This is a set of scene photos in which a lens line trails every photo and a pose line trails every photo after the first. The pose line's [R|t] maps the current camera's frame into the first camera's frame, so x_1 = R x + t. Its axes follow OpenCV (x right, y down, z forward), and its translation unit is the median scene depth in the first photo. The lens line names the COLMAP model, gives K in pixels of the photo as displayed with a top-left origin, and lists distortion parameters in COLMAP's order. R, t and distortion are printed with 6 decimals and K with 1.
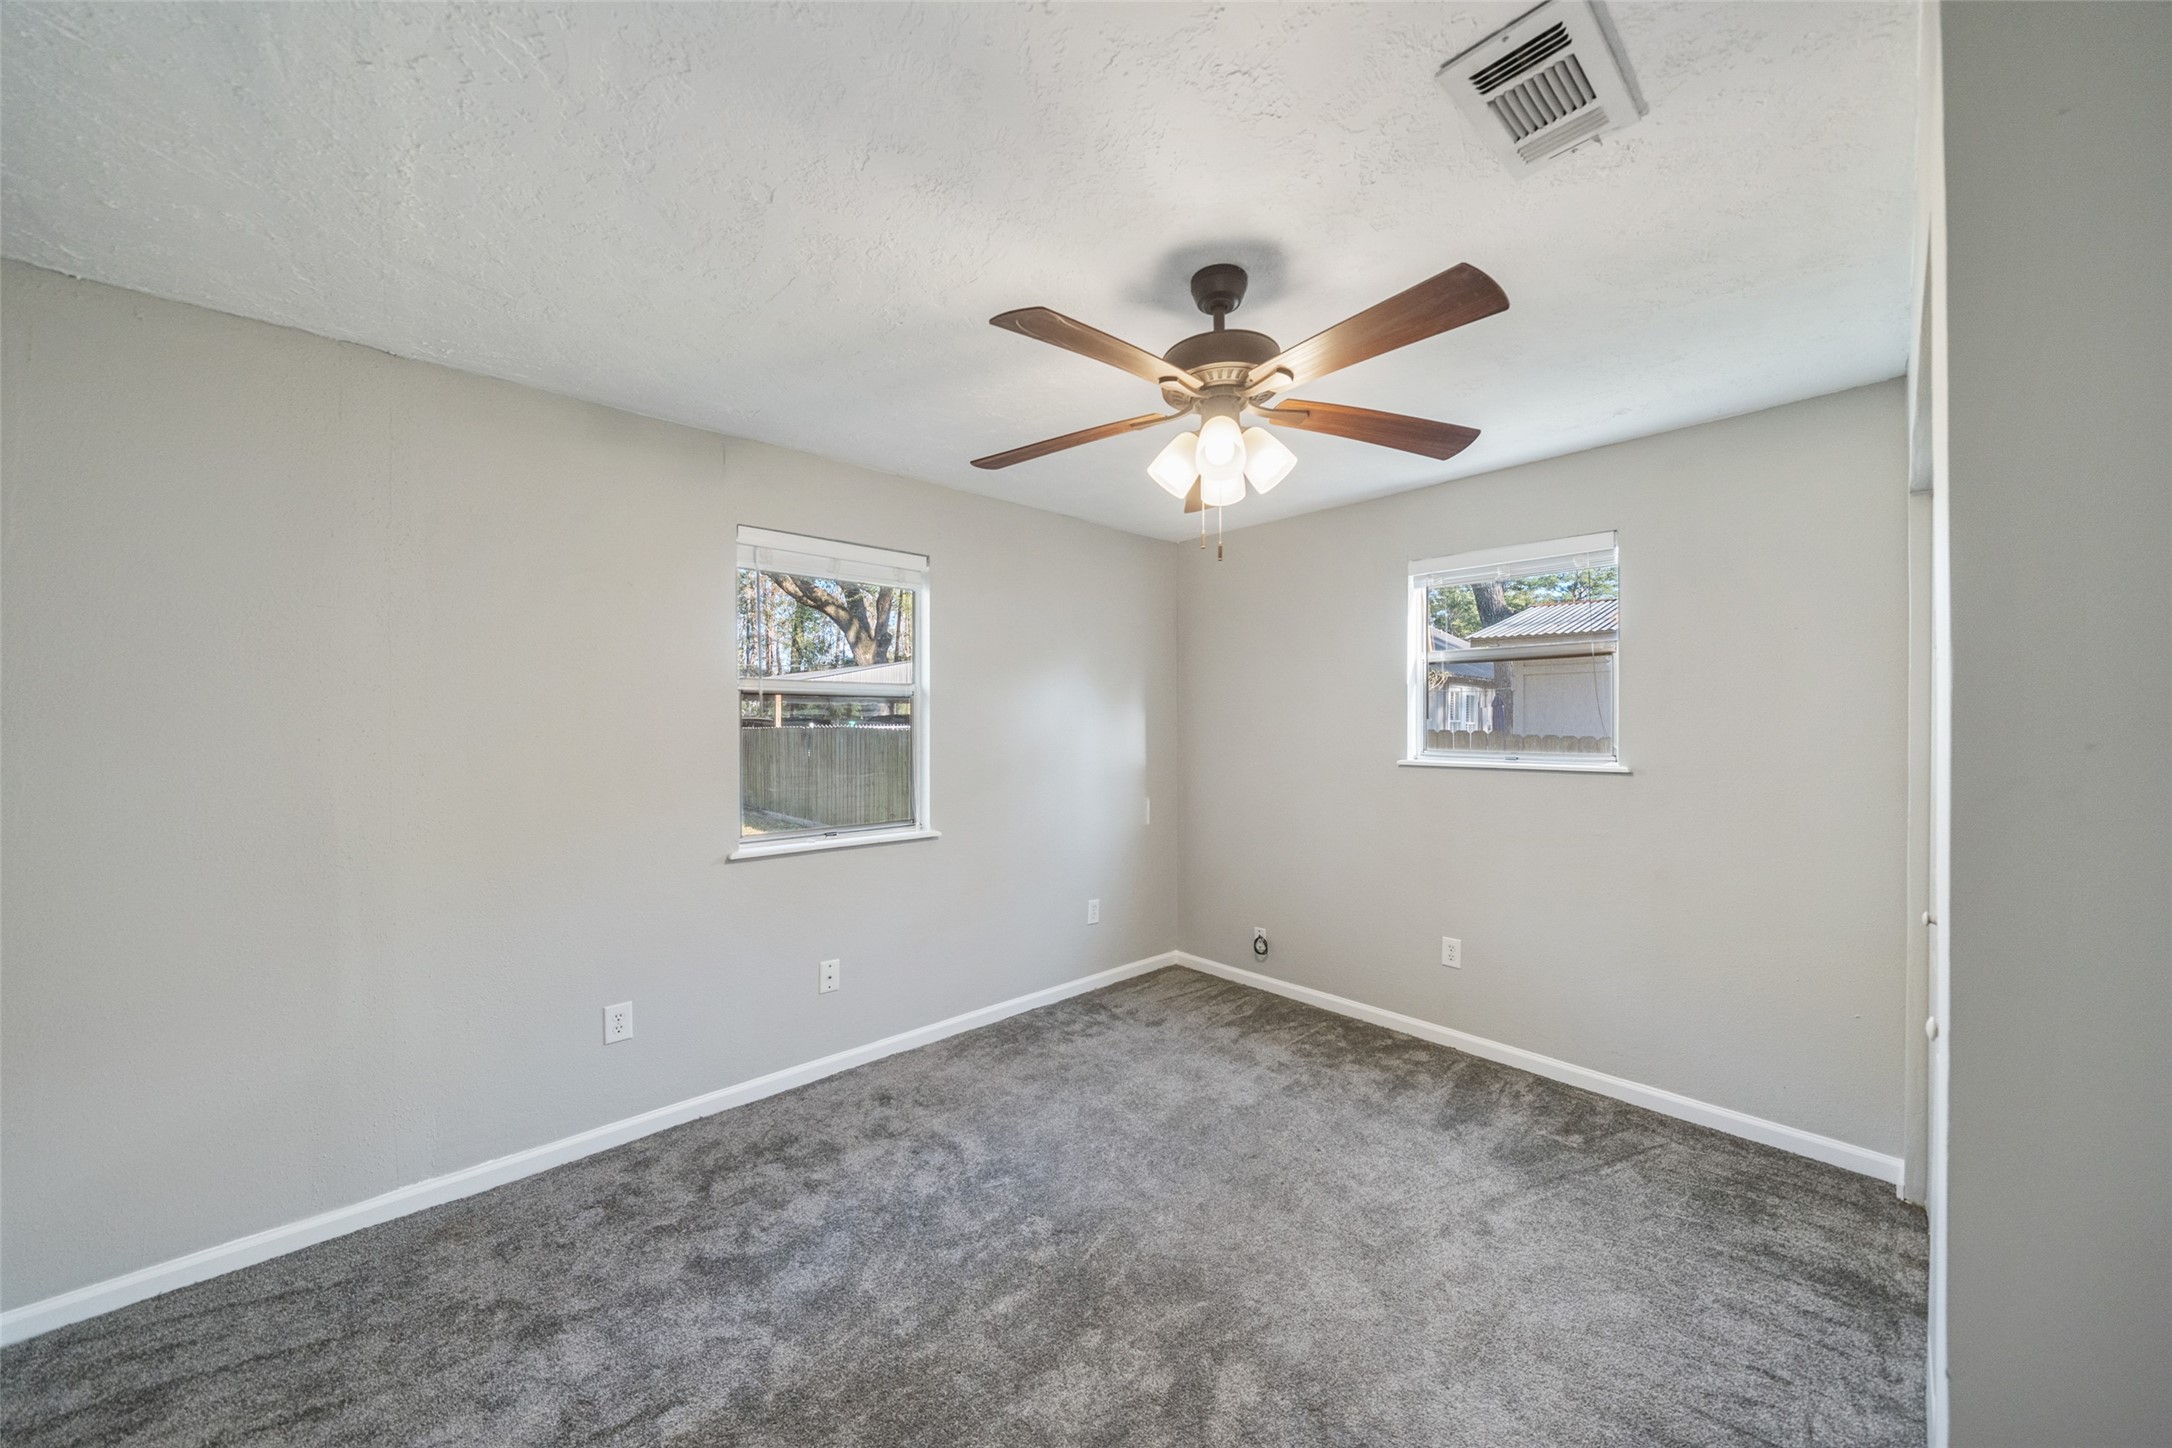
lens RADIAL K [[753.0, 0, 1091.5], [0, 753.0, 732.8], [0, 0, 1]] dist [-0.008593, -0.000010]
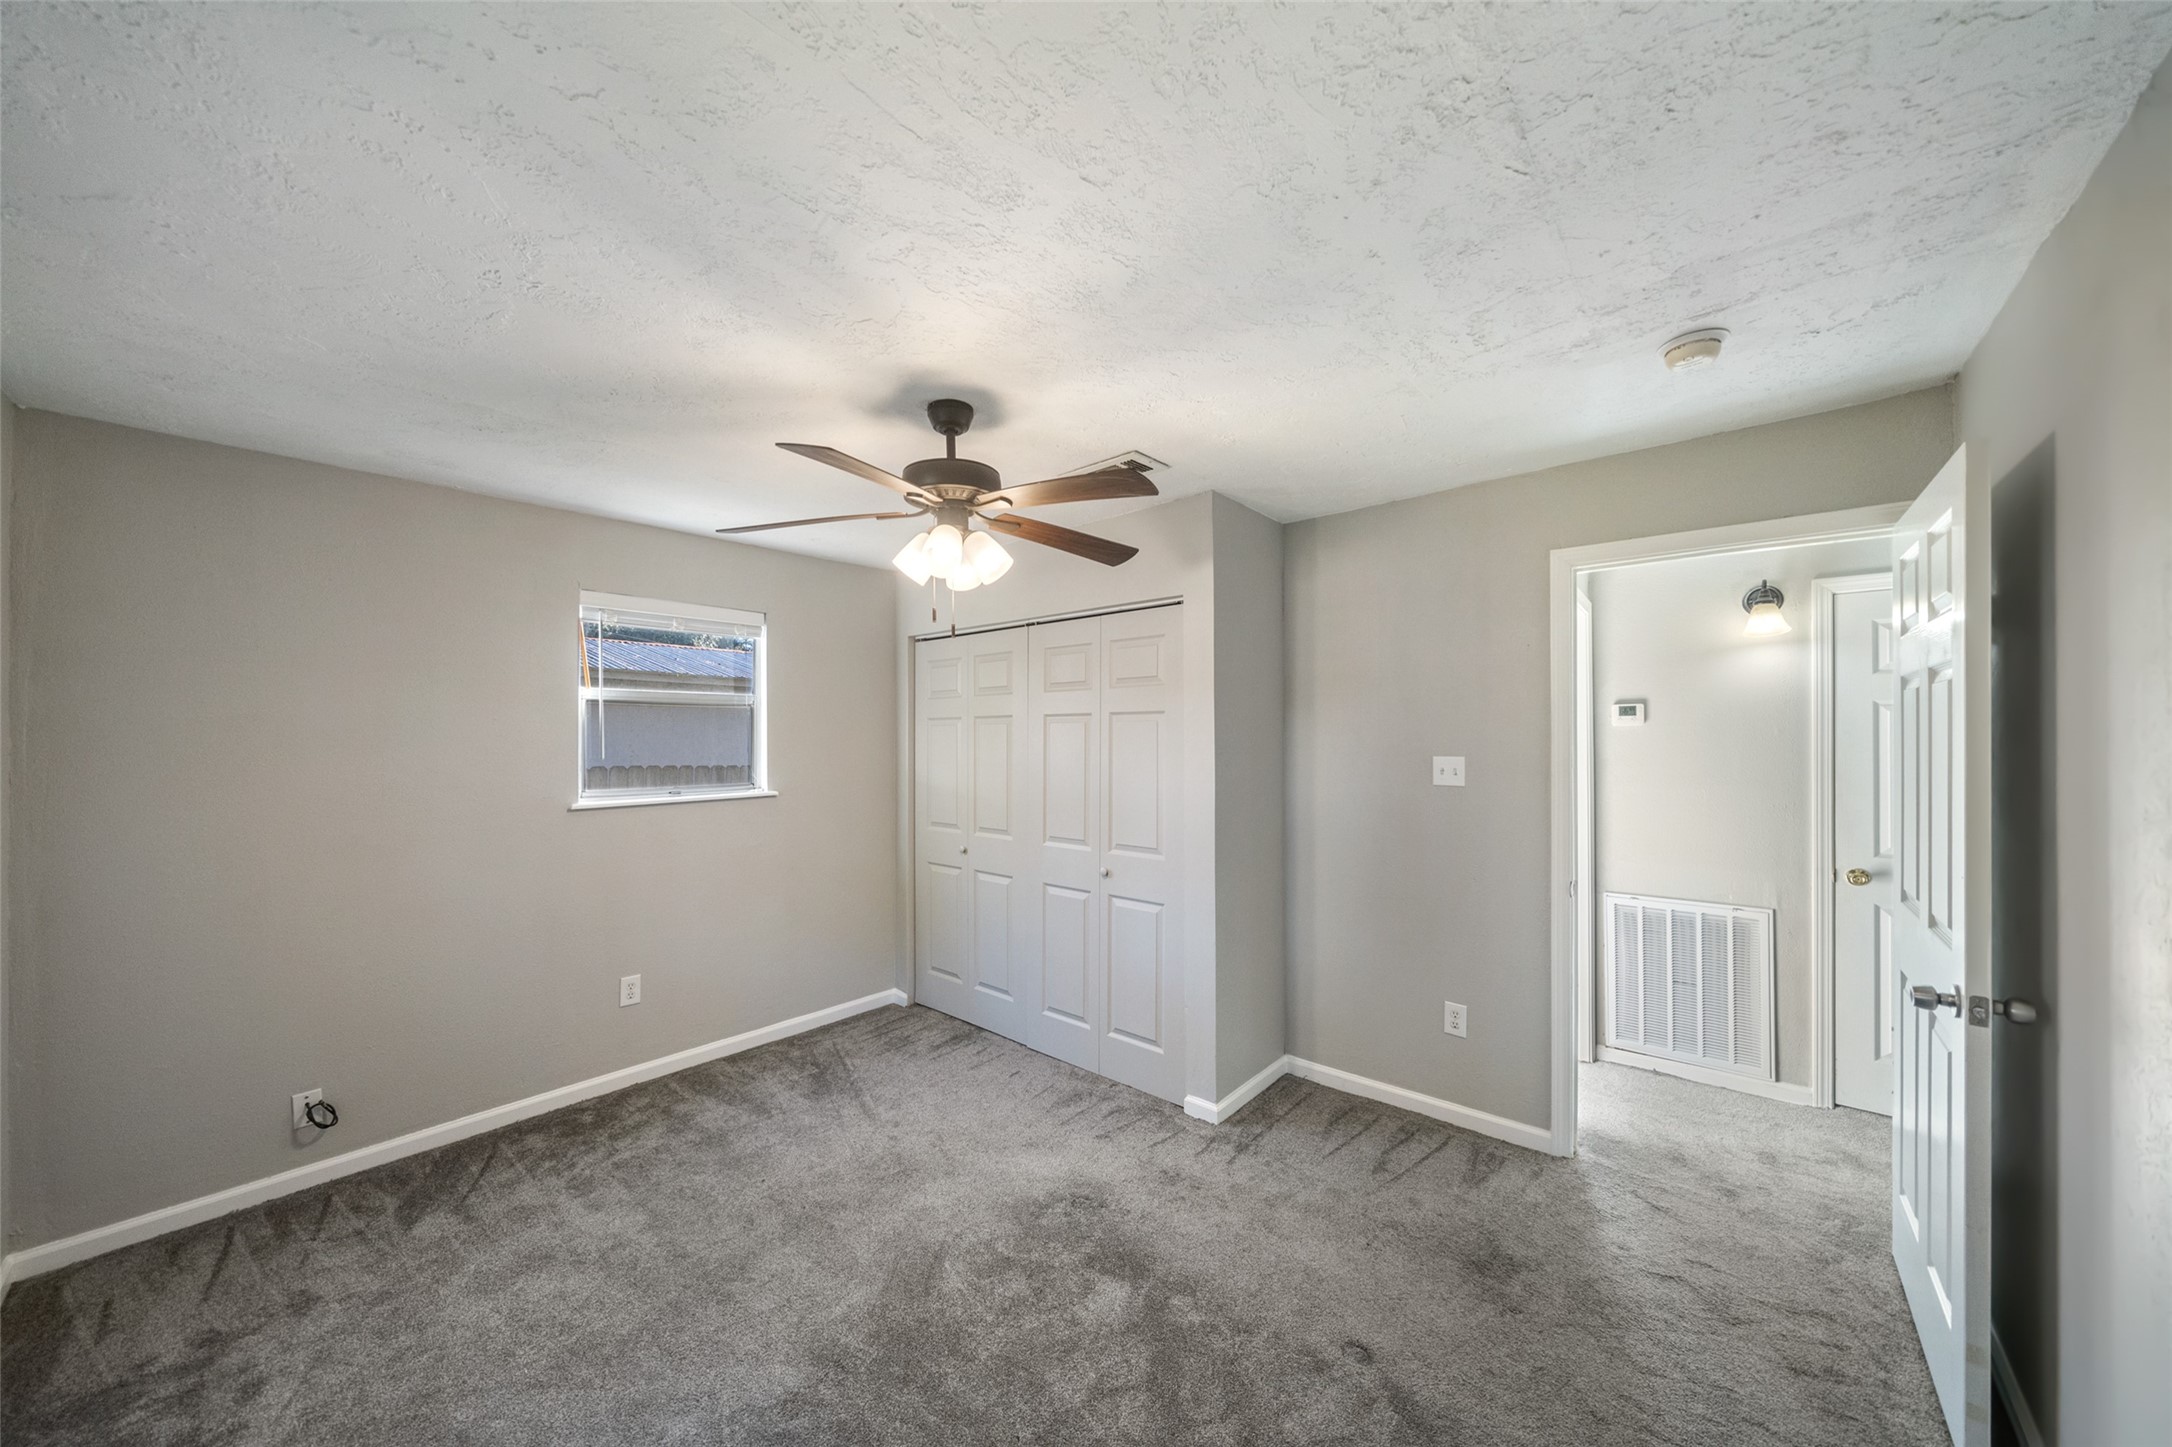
lens RADIAL K [[753.0, 0, 1091.1], [0, 753.0, 723.6], [0, 0, 1]] dist [-0.008593, -0.000010]
pose [[-0.109299, 0.011036, 0.993948, -0.626461], [0.017777, 0.999800, -0.009146, -0.048549], [-0.993850, 0.016670, -0.109473, 0.516198]]
